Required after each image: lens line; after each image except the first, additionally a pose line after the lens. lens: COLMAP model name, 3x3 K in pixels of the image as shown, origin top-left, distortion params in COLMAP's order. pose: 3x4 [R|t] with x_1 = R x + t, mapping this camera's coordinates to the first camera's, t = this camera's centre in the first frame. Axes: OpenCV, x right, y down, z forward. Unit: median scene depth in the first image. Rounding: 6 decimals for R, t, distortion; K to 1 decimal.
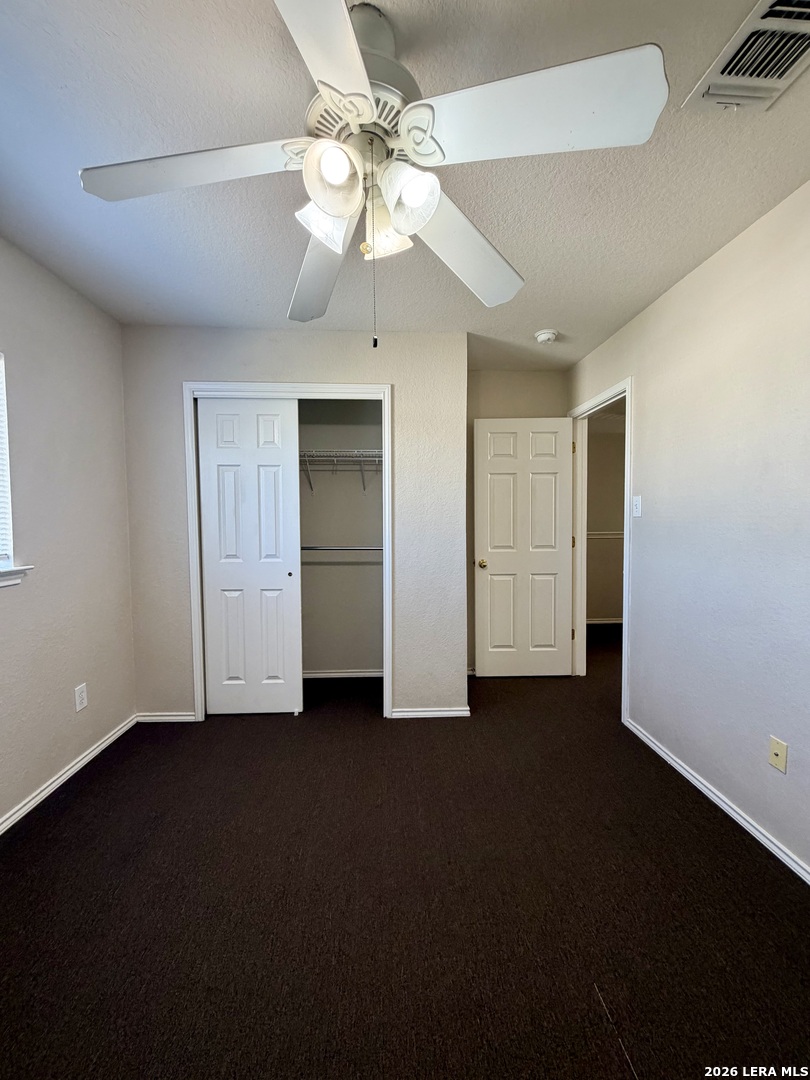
lens RADIAL K [[429.9, 0, 405.4], [0, 429.9, 538.0], [0, 0, 1]] dist [-0.002398, 0.000288]
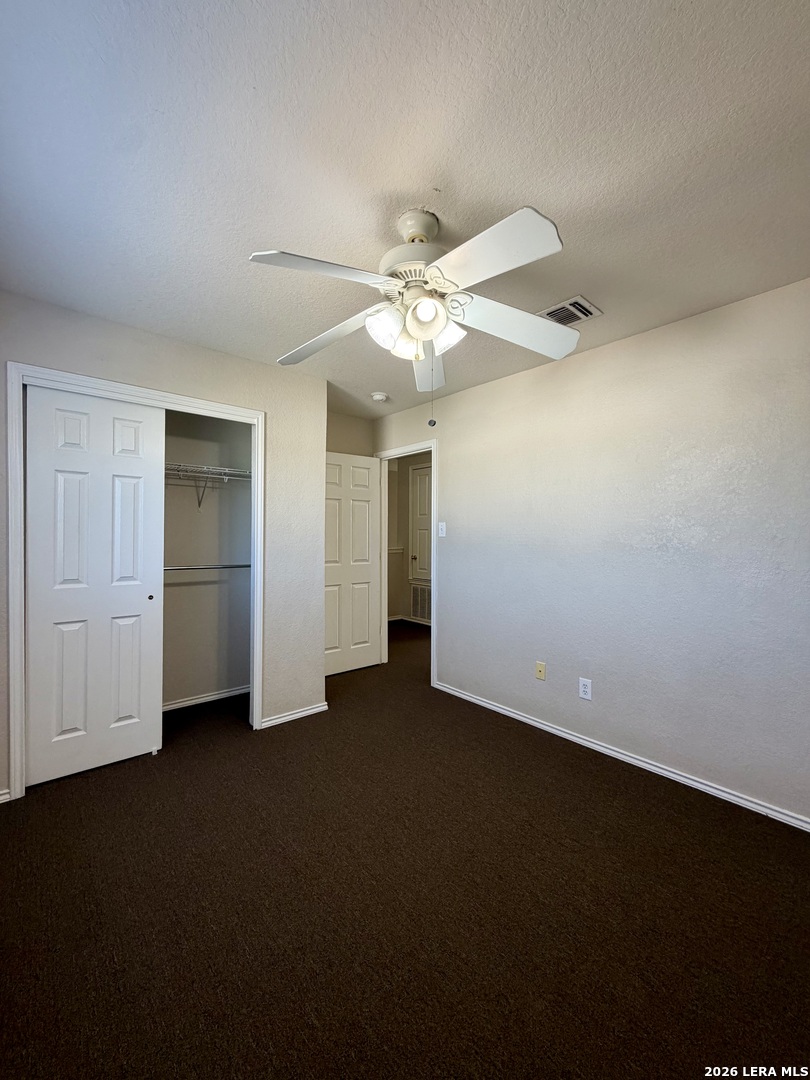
lens RADIAL K [[429.9, 0, 405.6], [0, 429.9, 538.6], [0, 0, 1]] dist [-0.002398, 0.000288]
pose [[0.788364, 0.004588, 0.615192, -0.400985], [0.020170, 0.999242, -0.033300, 0.001541], [-0.614879, 0.038661, 0.787673, -0.049776]]
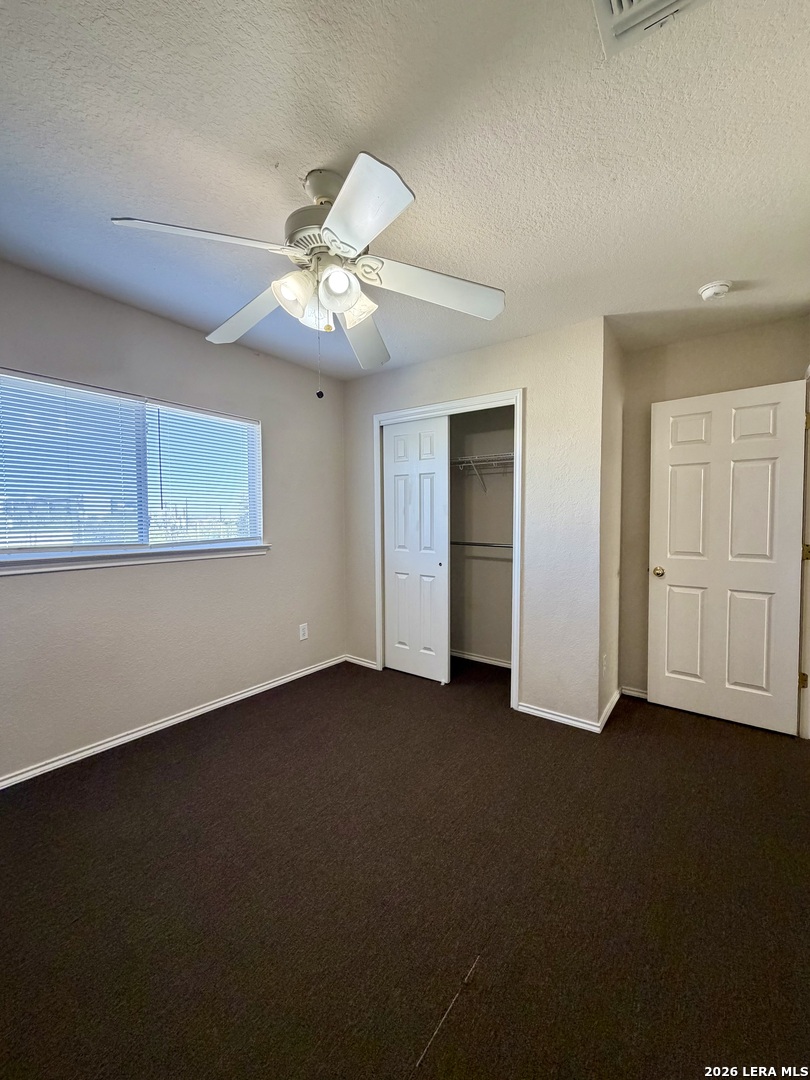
lens RADIAL K [[429.9, 0, 406.0], [0, 429.9, 538.7], [0, 0, 1]] dist [-0.002398, 0.000288]
pose [[0.772318, 0.036255, -0.634201, 0.404392], [-0.035040, 0.999281, 0.014454, 0.000135], [0.634270, 0.011059, 0.773033, 0.024762]]
